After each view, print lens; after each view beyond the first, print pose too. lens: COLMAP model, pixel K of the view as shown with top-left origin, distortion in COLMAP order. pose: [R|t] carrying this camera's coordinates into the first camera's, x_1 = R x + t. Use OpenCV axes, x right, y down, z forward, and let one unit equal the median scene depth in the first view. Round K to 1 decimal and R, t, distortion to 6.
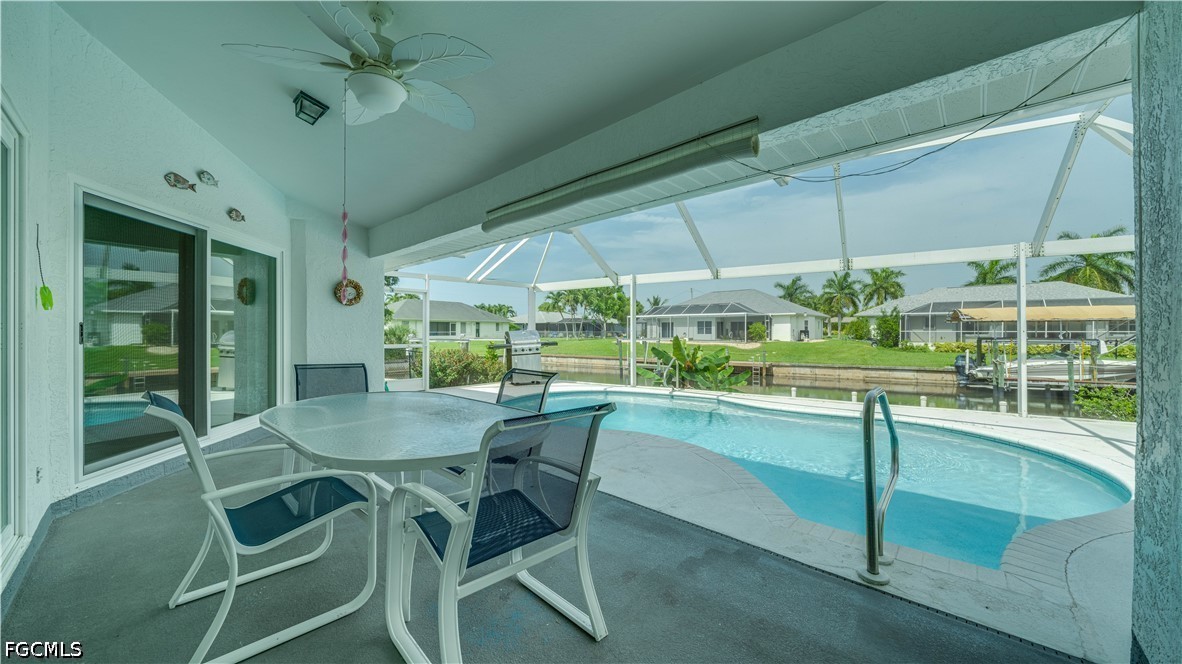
lens RADIAL K [[411.7, 0, 584.4], [0, 411.7, 330.7], [0, 0, 1]] dist [-0.008550, 0.000550]
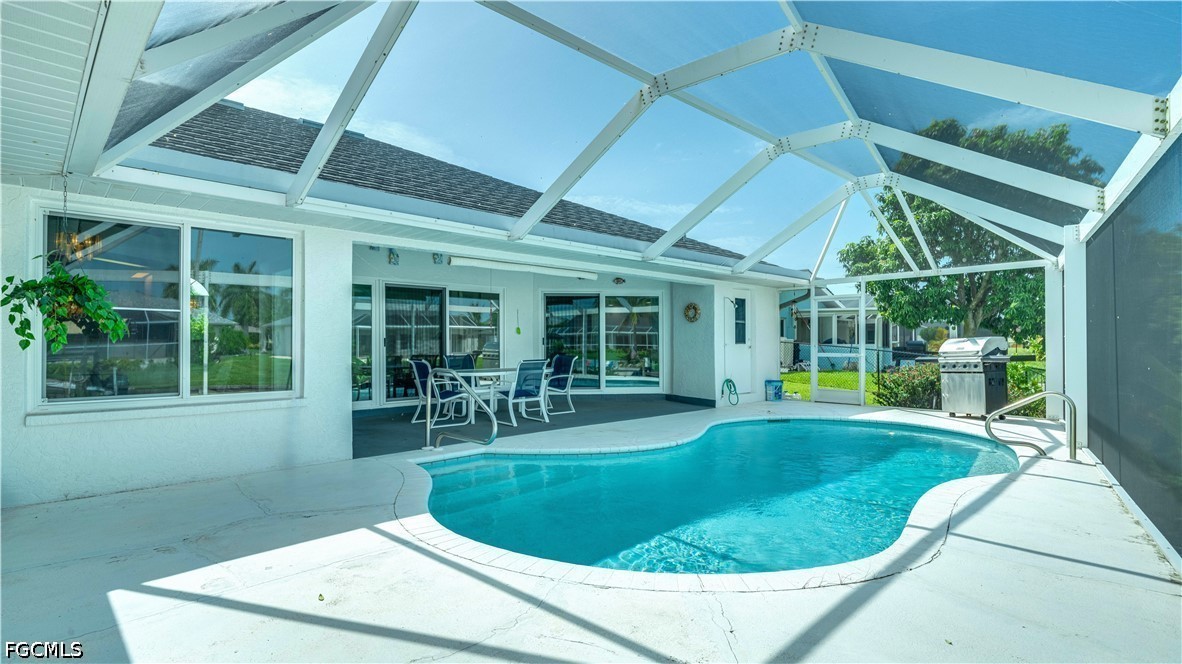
lens RADIAL K [[592.2, 0, 577.3], [0, 592.2, 335.7], [0, 0, 1]] dist [0.002589, 0.000117]
pose [[-0.072386, -0.011765, -0.997307, 0.259434], [0.004284, 0.999918, -0.012107, 0.001788], [0.997367, -0.005149, -0.072330, 0.131929]]
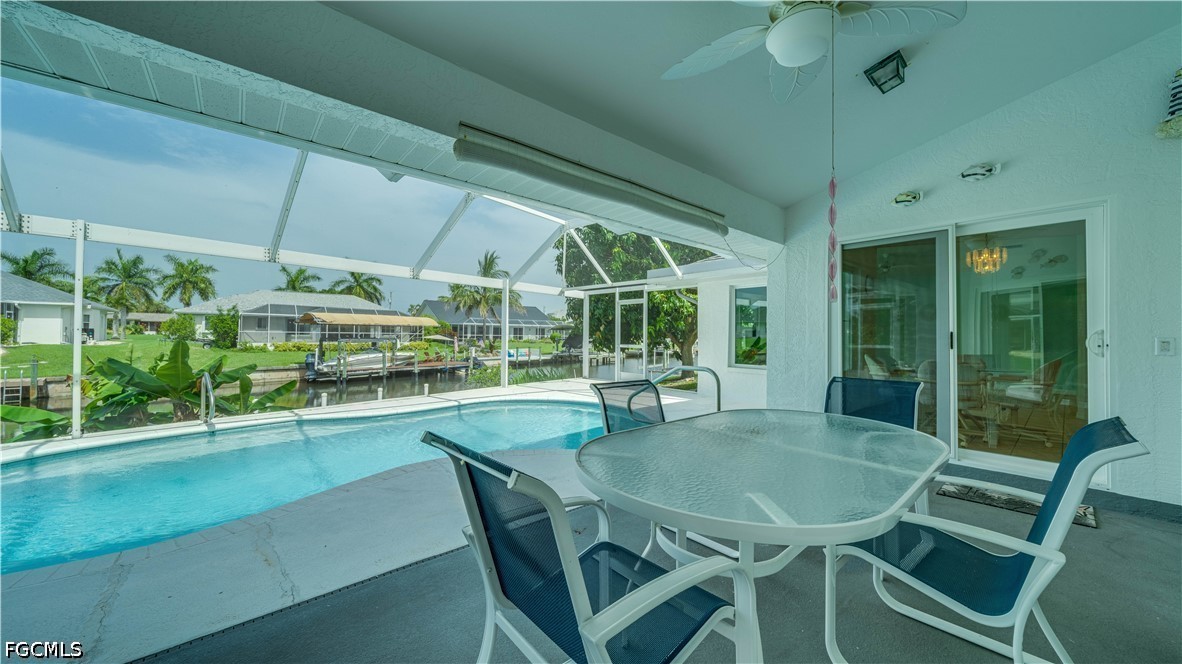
lens RADIAL K [[411.7, 0, 586.9], [0, 411.7, 329.3], [0, 0, 1]] dist [-0.008550, 0.000550]
pose [[0.107272, 0.014635, 0.994122, -0.090201], [-0.011099, 0.999847, -0.013522, 0.000205], [-0.994168, -0.009584, 0.107418, 0.088654]]
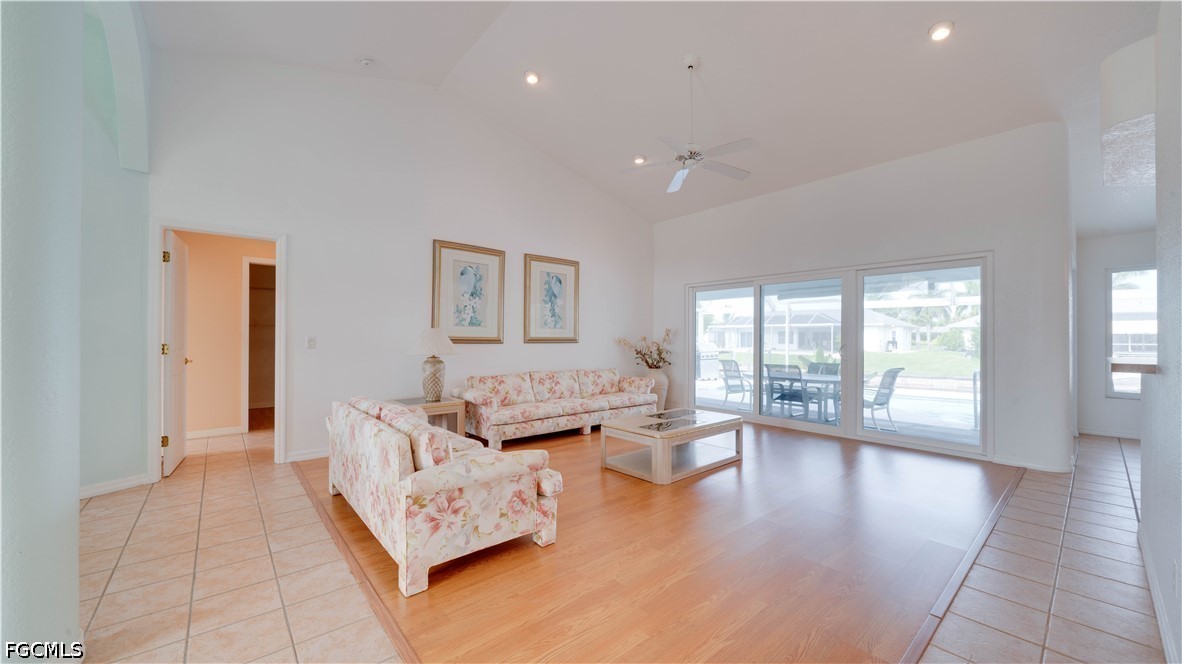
lens RADIAL K [[441.0, 0, 592.2], [0, 441.0, 336.9], [0, 0, 1]] dist [-0.003337, 0.000450]
pose [[0.995887, 0.004103, -0.090509, -0.121061], [-0.004544, 0.999979, -0.004673, -0.003428], [0.090488, 0.005065, 0.995885, -0.167562]]
